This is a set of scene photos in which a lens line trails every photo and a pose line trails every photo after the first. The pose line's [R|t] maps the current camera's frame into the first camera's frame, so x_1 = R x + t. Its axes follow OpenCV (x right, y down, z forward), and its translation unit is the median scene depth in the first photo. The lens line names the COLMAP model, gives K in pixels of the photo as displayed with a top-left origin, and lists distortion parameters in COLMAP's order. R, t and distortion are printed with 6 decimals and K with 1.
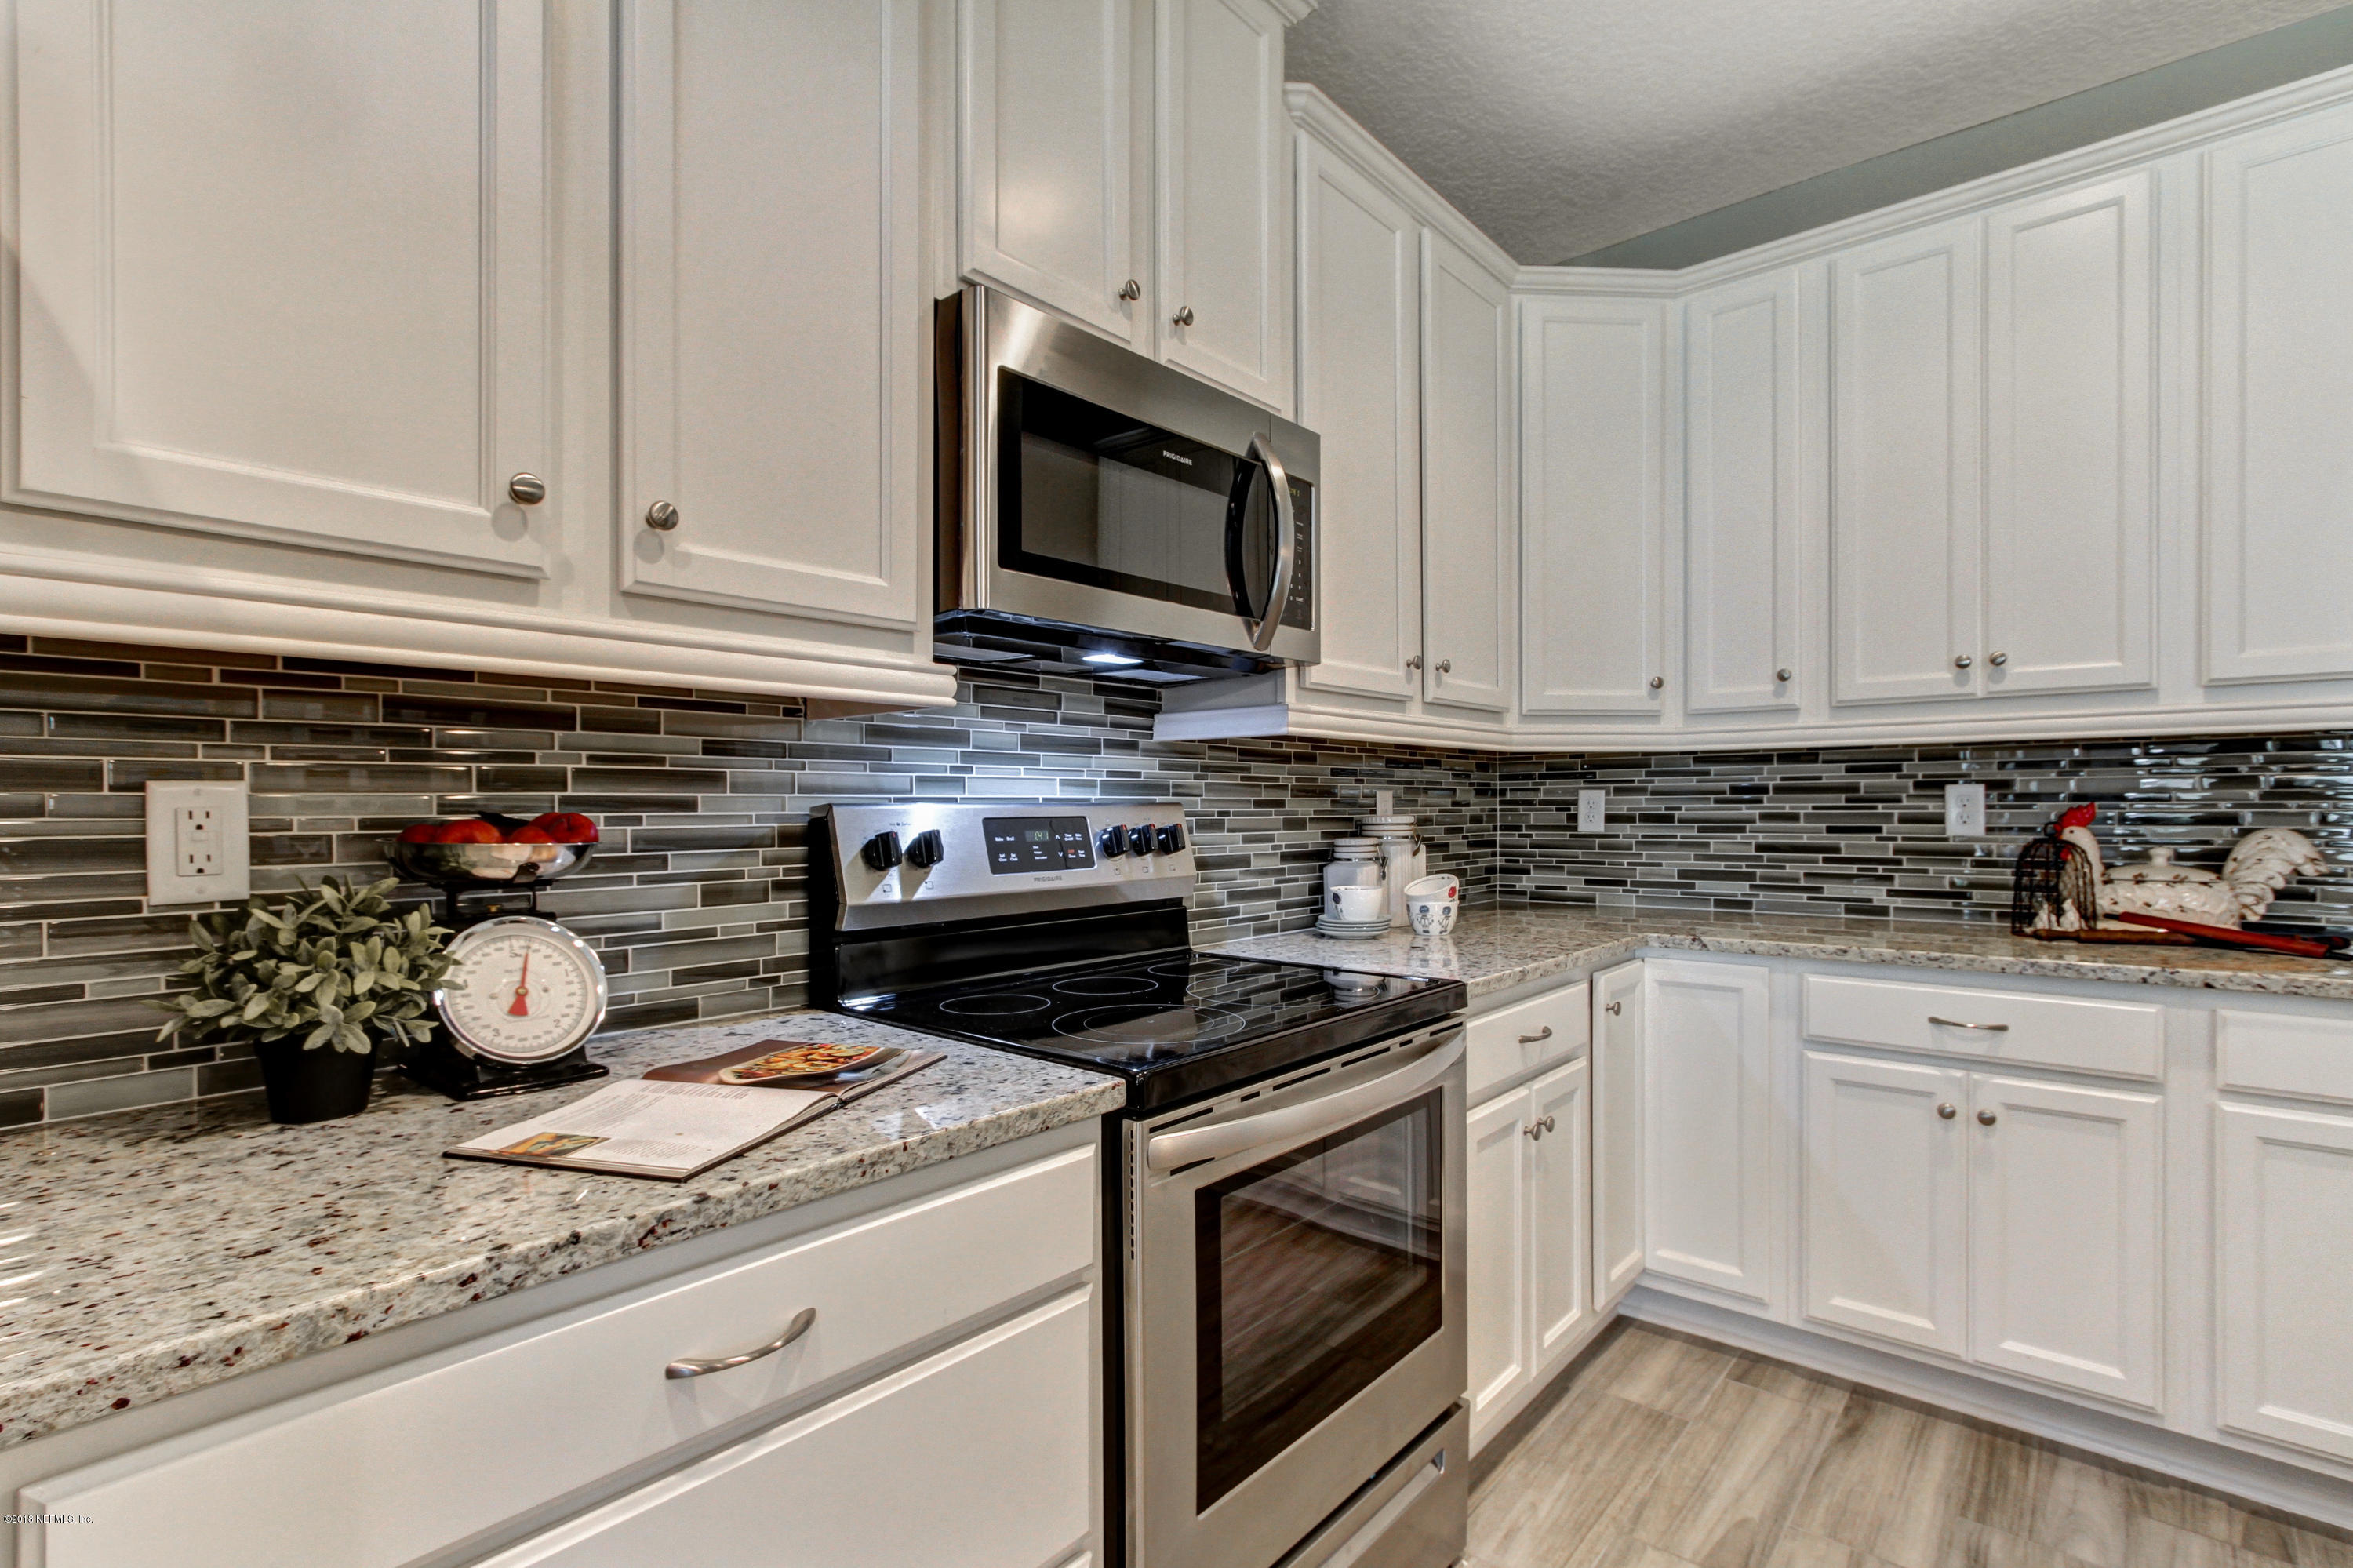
lens RADIAL K [[1066.5, 0, 1189.2], [0, 1066.5, 796.8], [0, 0, 1]] dist [-0.000989, -0.000047]
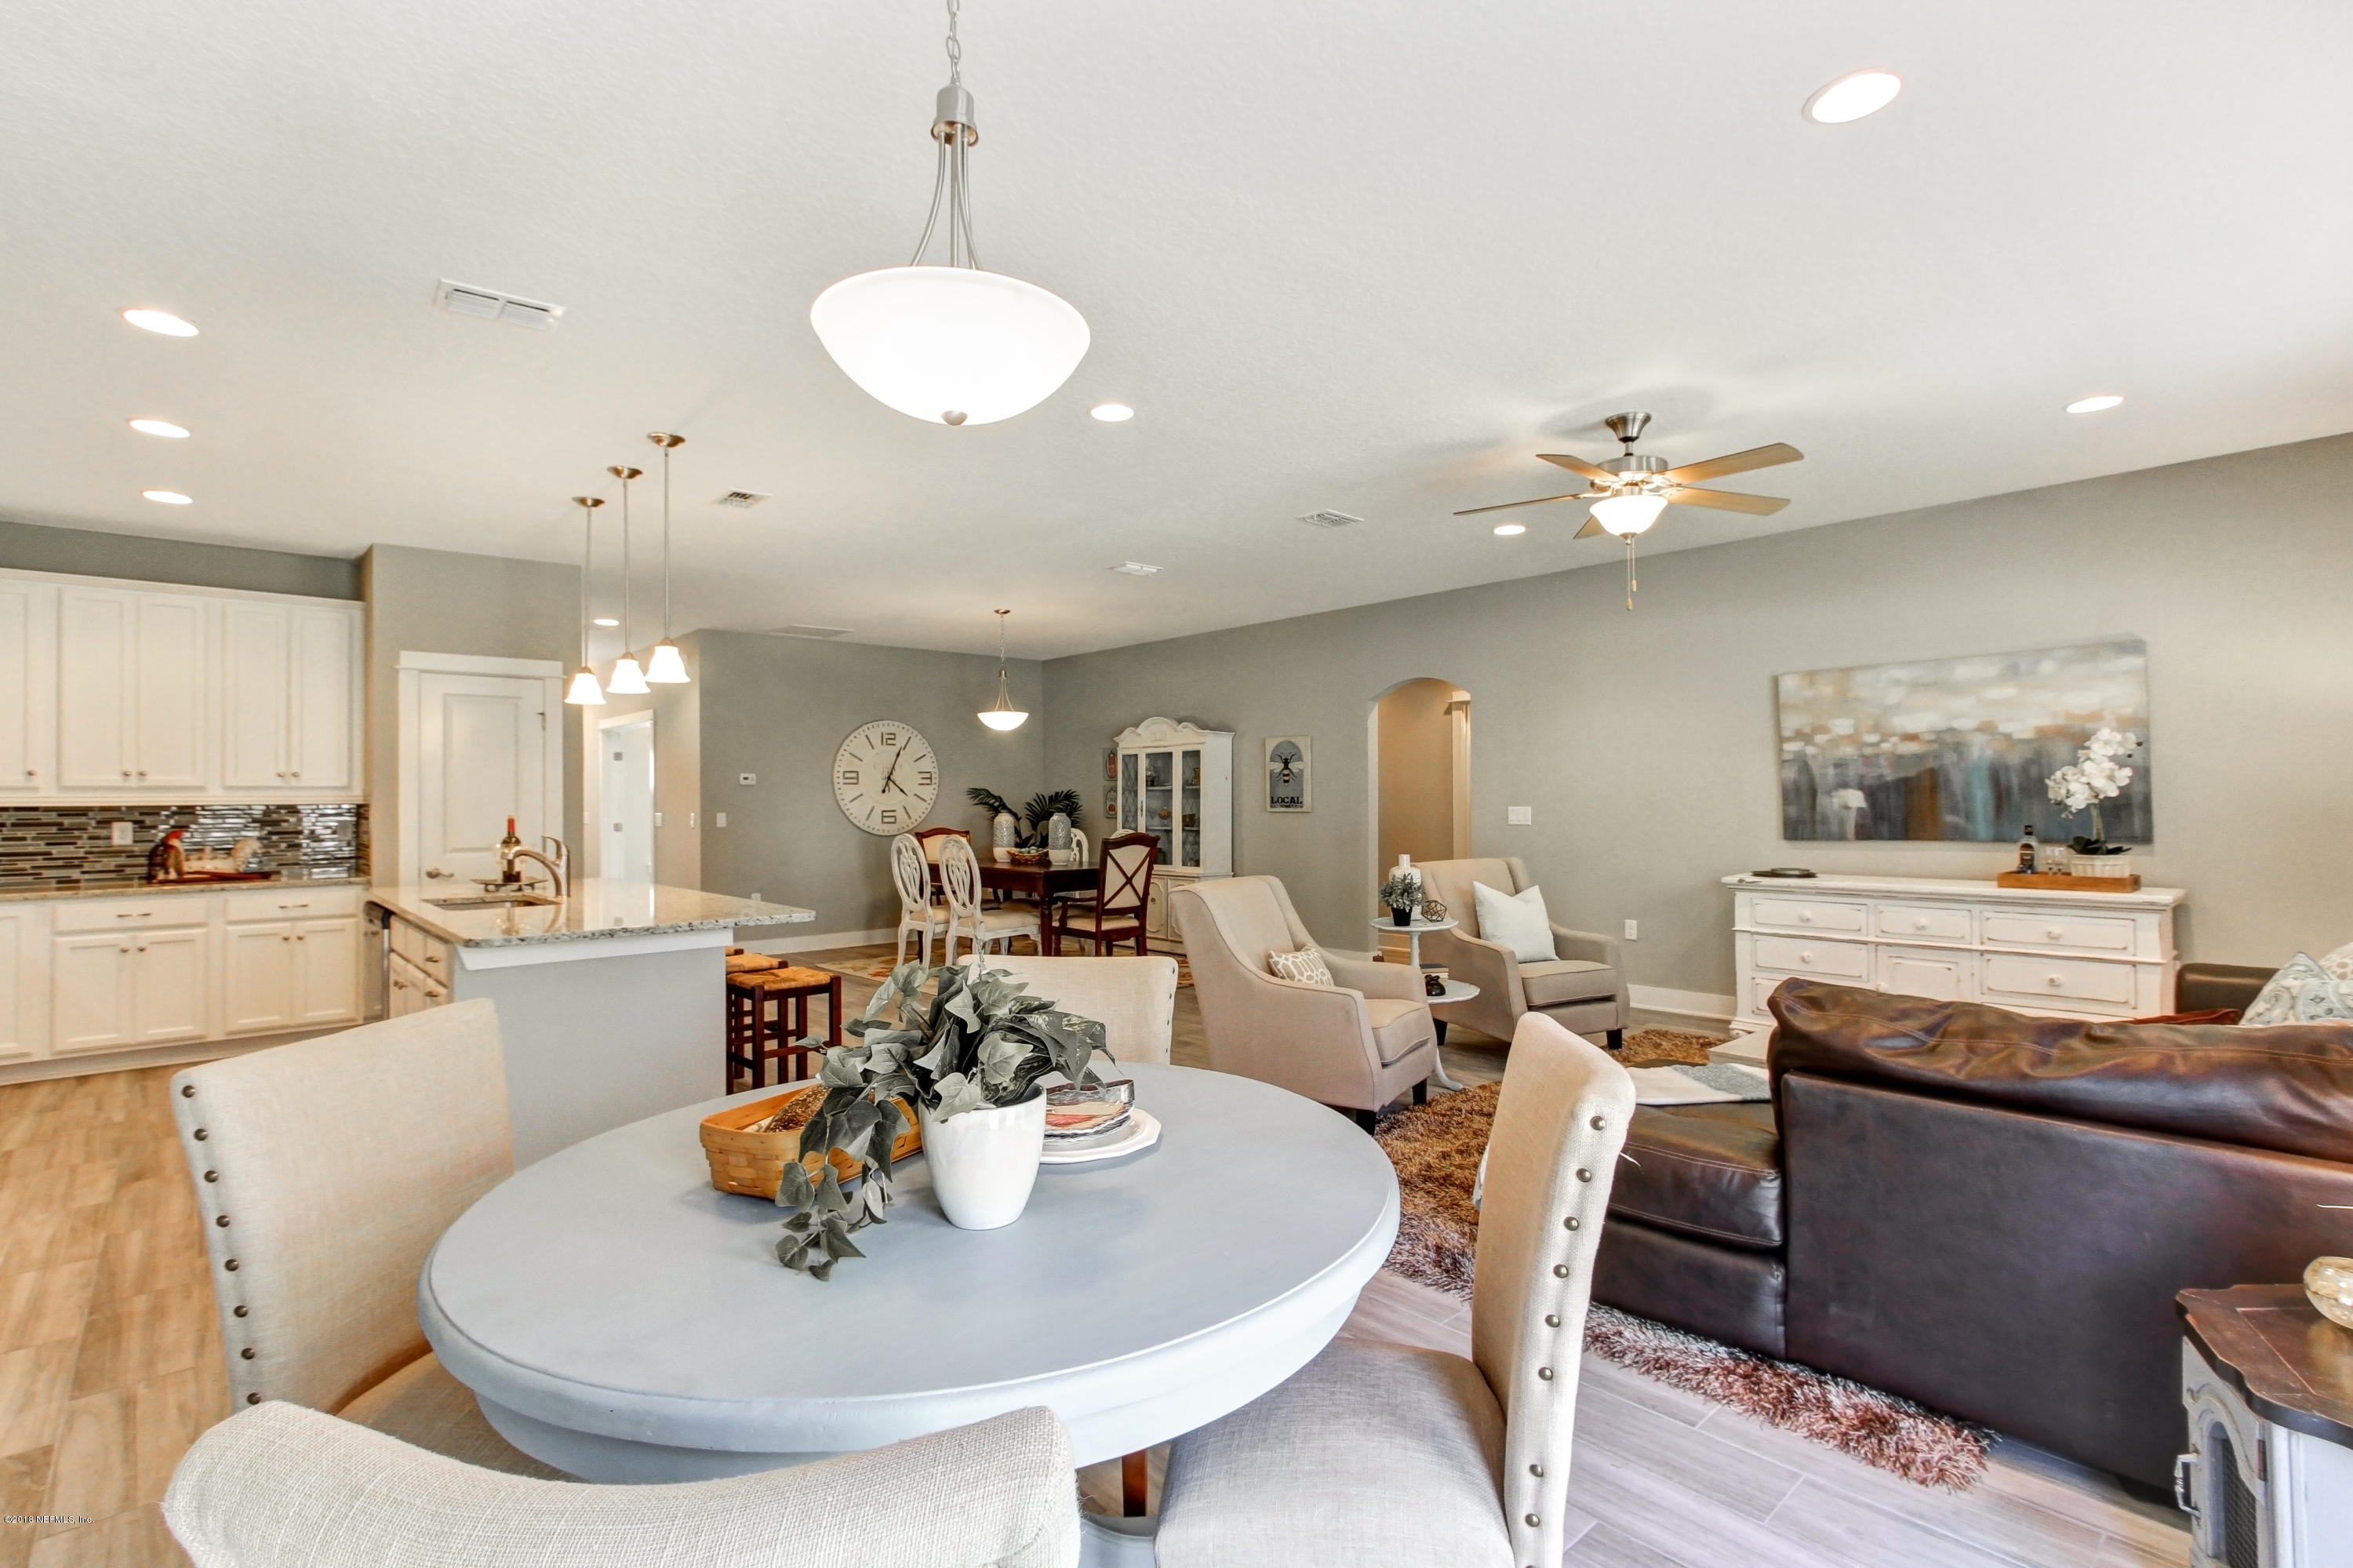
lens RADIAL K [[1066.5, 0, 1189.2], [0, 1066.5, 796.8], [0, 0, 1]] dist [-0.000989, -0.000047]
pose [[0.090087, 0.007348, 0.995907, -1.458286], [-0.000518, 0.999973, -0.007331, -0.054780], [-0.995934, 0.000145, 0.090088, -1.614045]]
